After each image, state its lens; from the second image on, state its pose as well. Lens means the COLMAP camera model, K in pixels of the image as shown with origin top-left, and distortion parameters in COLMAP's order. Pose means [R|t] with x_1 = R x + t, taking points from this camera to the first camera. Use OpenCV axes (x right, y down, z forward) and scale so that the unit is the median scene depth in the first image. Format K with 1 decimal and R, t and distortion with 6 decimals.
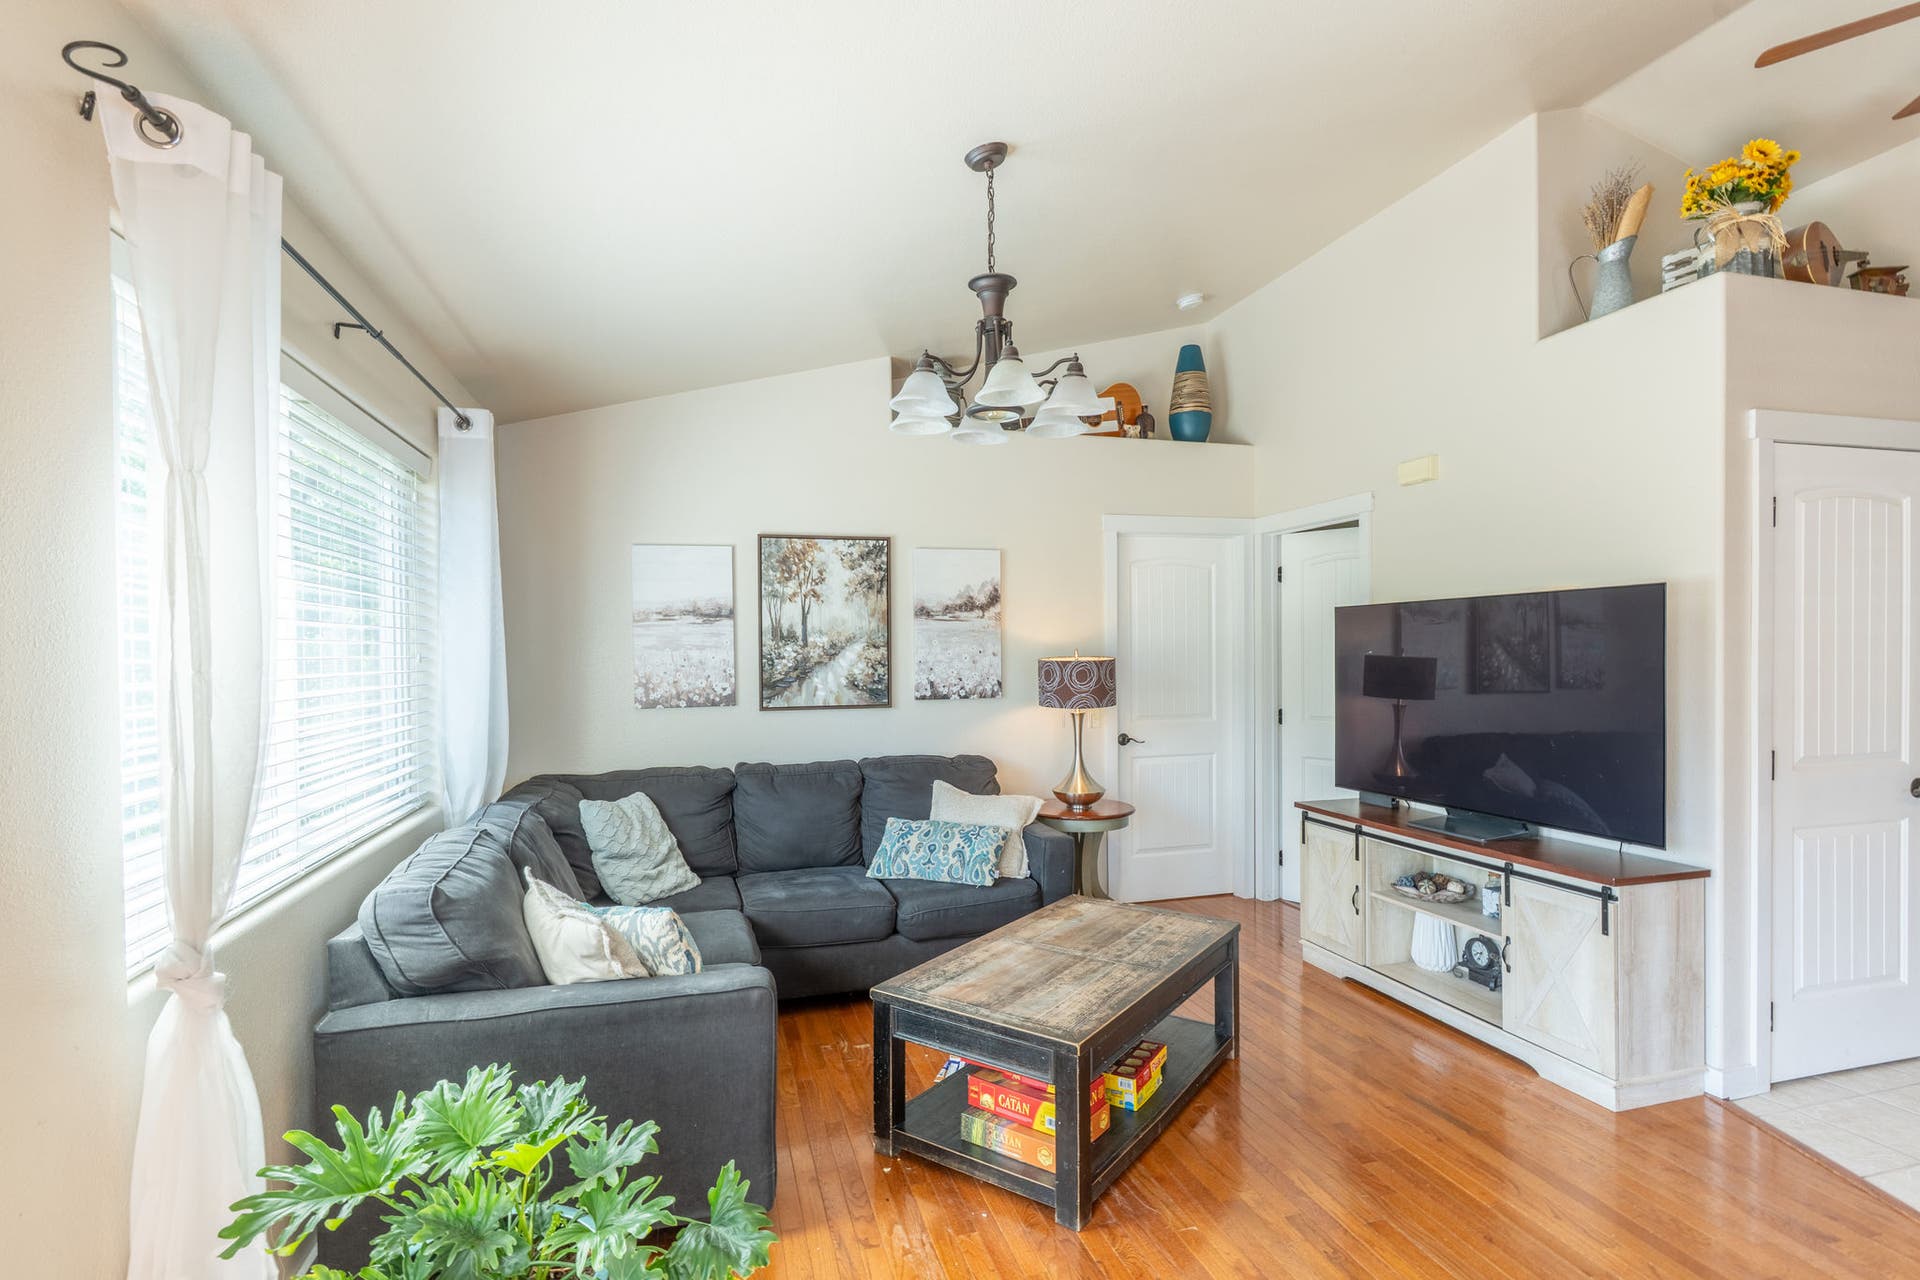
lens RADIAL K [[914.2, 0, 912.5], [0, 914.2, 659.9], [0, 0, 1]] dist [0.001520, 0.001501]
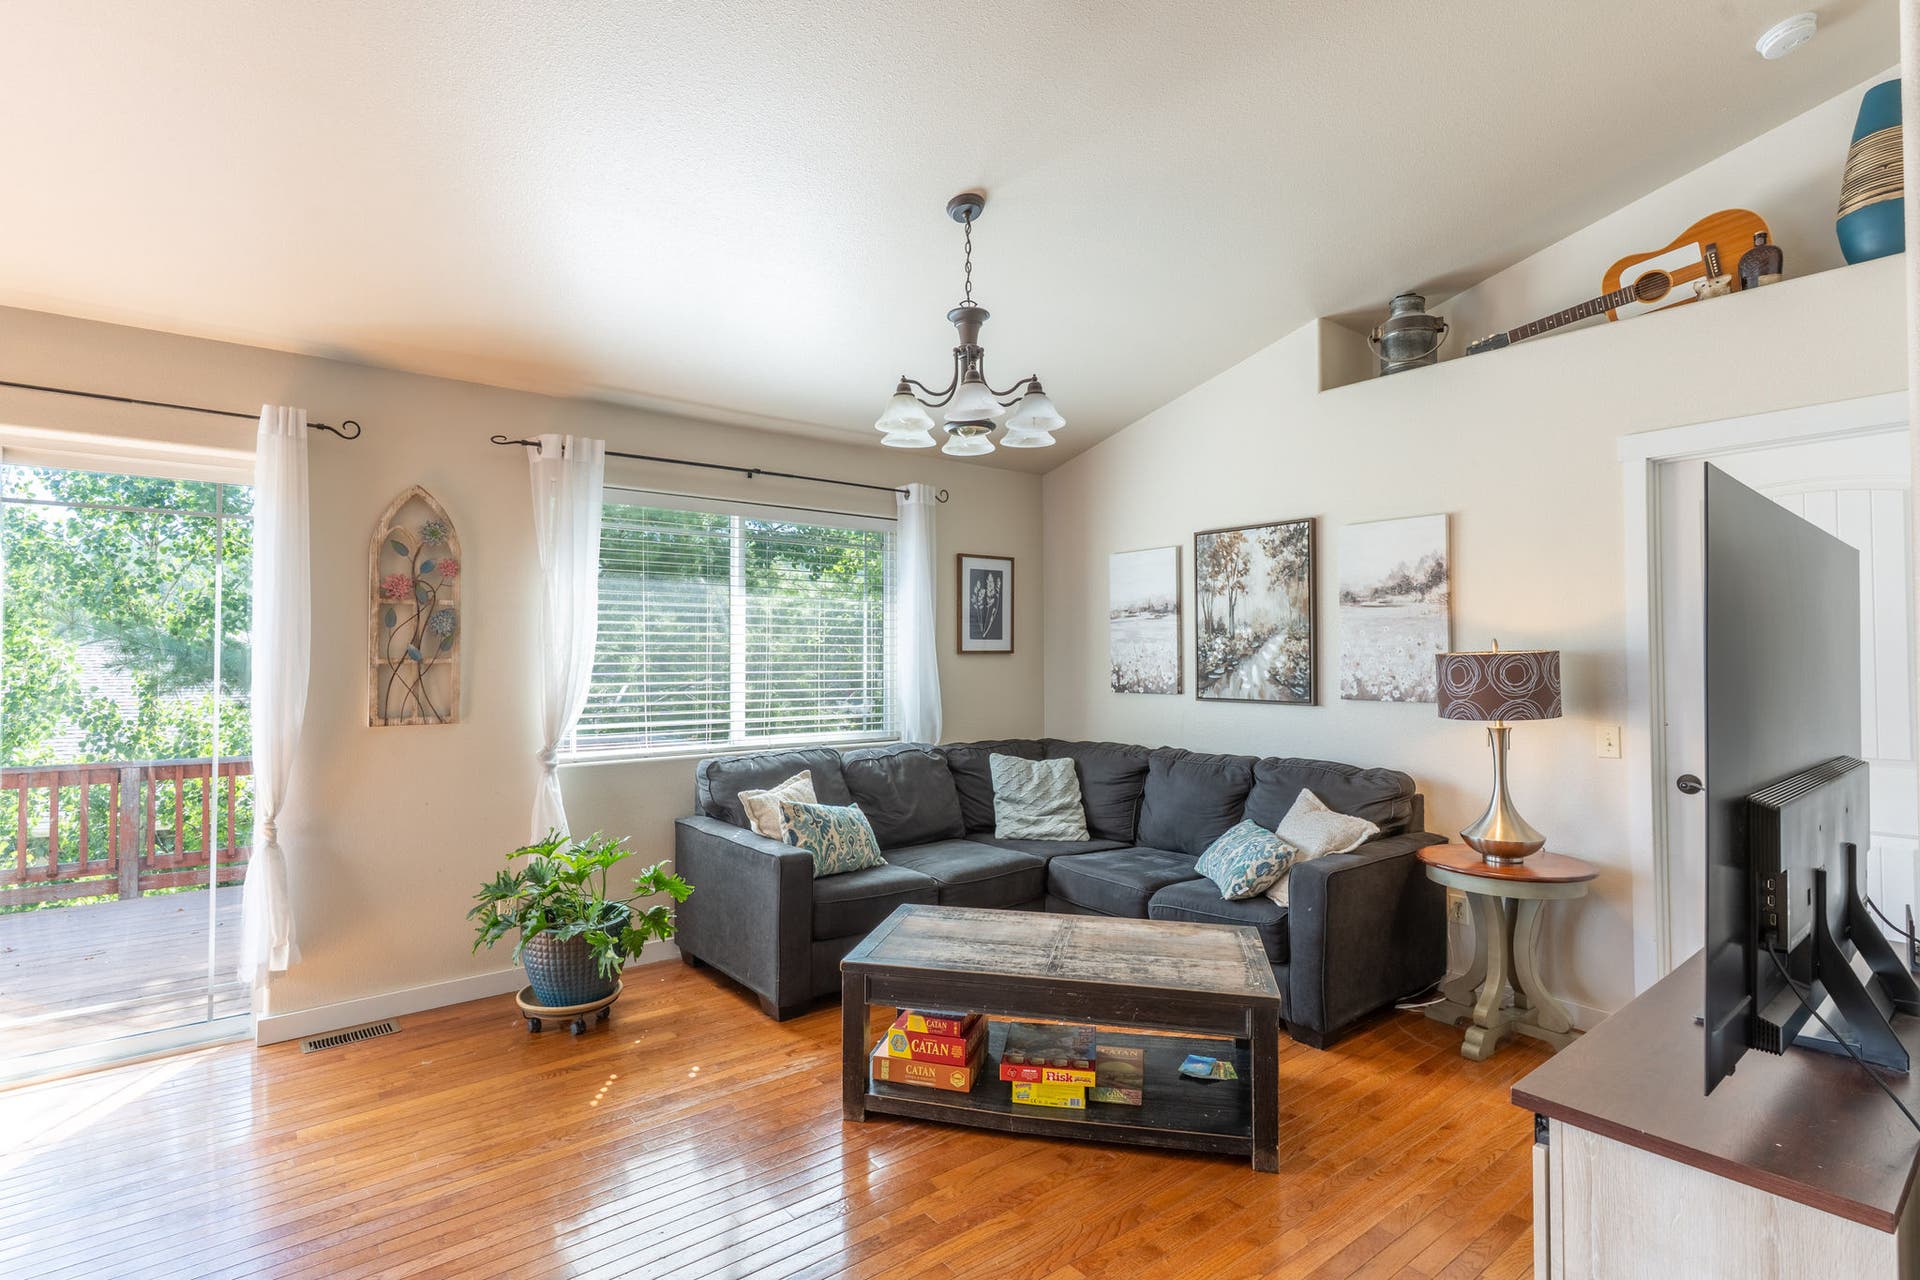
lens RADIAL K [[914.2, 0, 954.8], [0, 914.2, 644.7], [0, 0, 1]] dist [0.001520, 0.001501]
pose [[0.402499, -0.001984, -0.915418, 0.672278], [-0.013714, 0.999872, -0.008197, 0.004132], [0.915318, 0.015854, 0.402420, 0.318494]]
